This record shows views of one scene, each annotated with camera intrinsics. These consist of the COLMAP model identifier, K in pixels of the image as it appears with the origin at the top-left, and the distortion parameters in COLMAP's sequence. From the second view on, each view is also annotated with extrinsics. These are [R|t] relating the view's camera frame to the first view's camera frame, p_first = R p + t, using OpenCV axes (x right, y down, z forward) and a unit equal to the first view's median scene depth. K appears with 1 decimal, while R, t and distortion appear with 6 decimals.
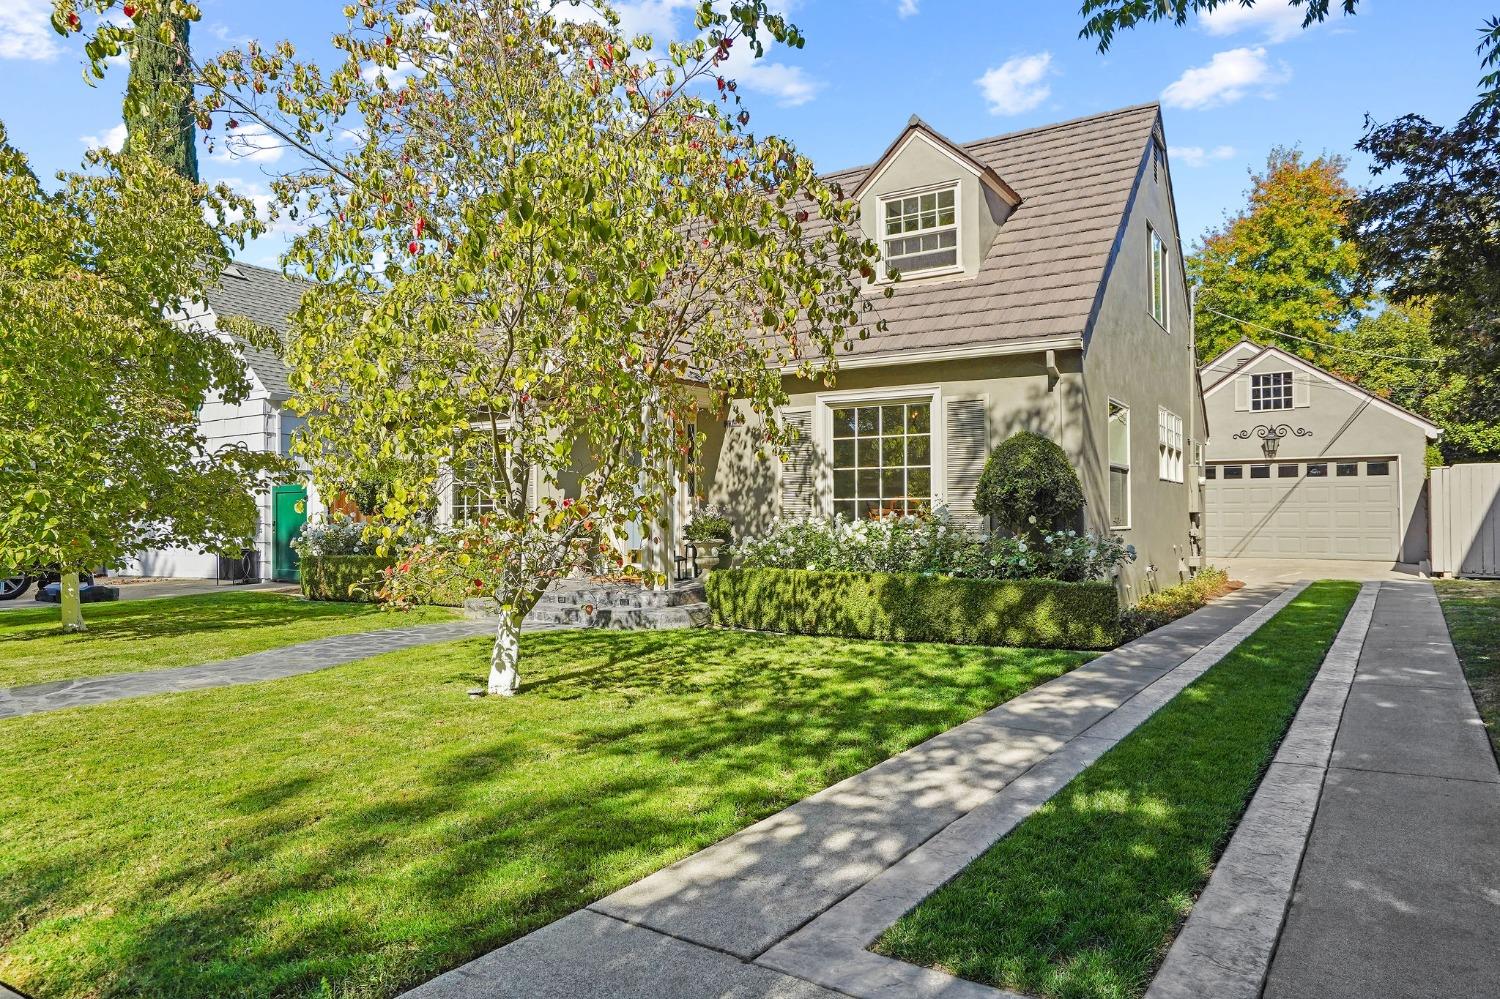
lens RADIAL K [[977.0, 0, 747.6], [0, 977.0, 502.6], [0, 0, 1]] dist [-0.006825, -0.000848]
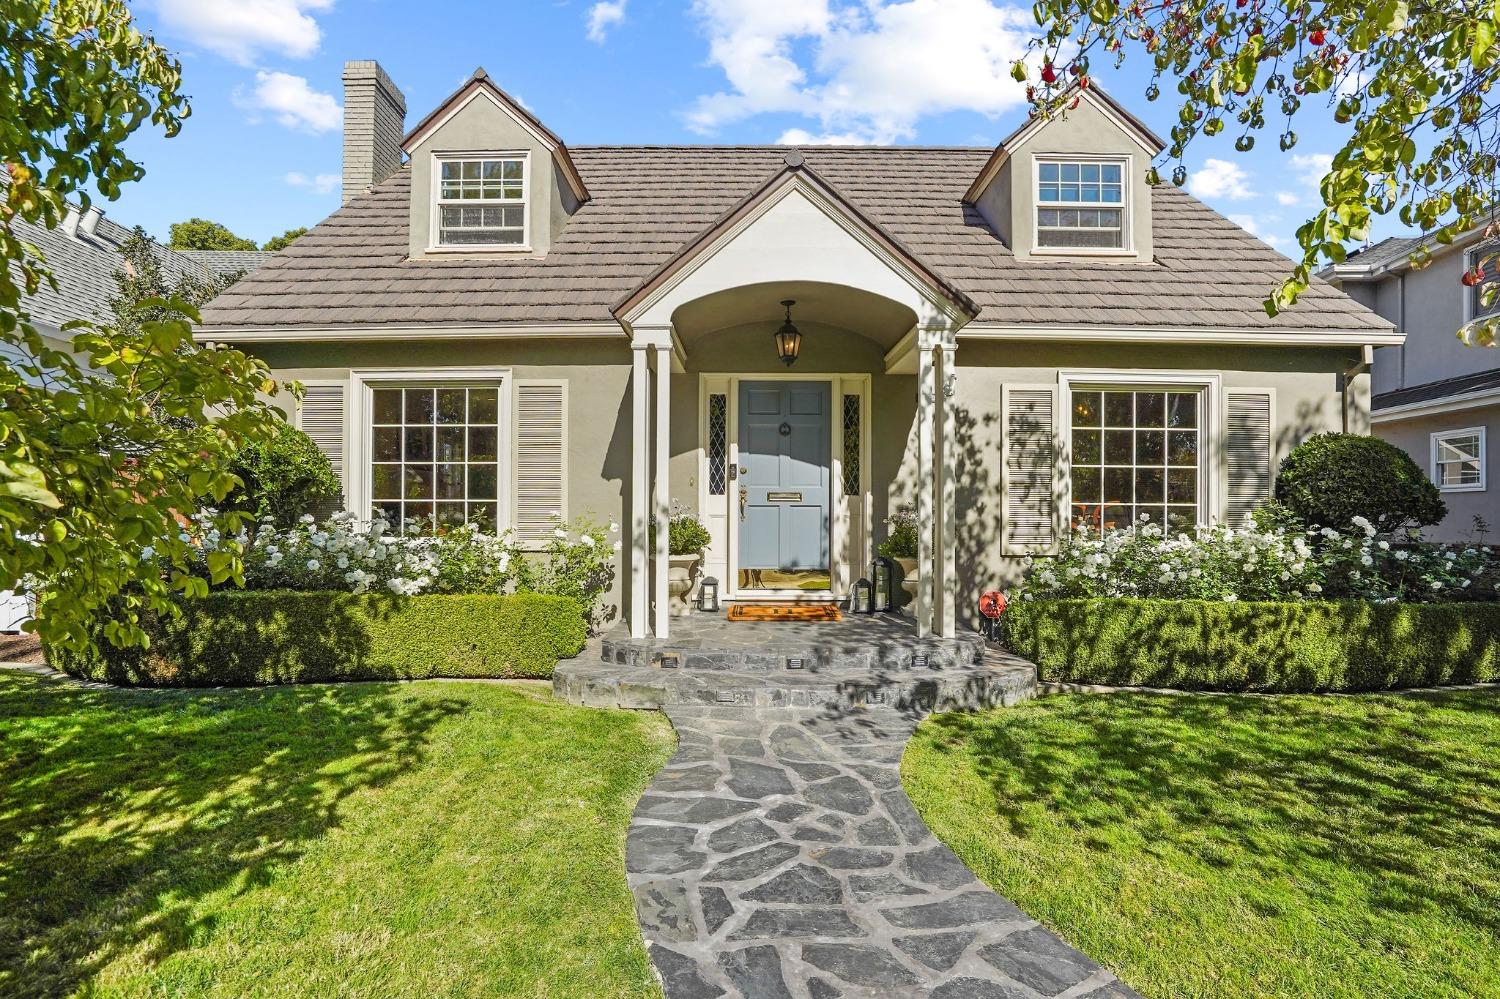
lens RADIAL K [[965.0, 0, 752.2], [0, 965.0, 499.7], [0, 0, 1]] dist [0.034306, 0.000105]
pose [[0.824789, 0.000488, 0.565441, -0.543855], [-0.001622, 0.999998, 0.001504, -0.008790], [-0.565438, -0.002158, 0.824788, 0.506244]]
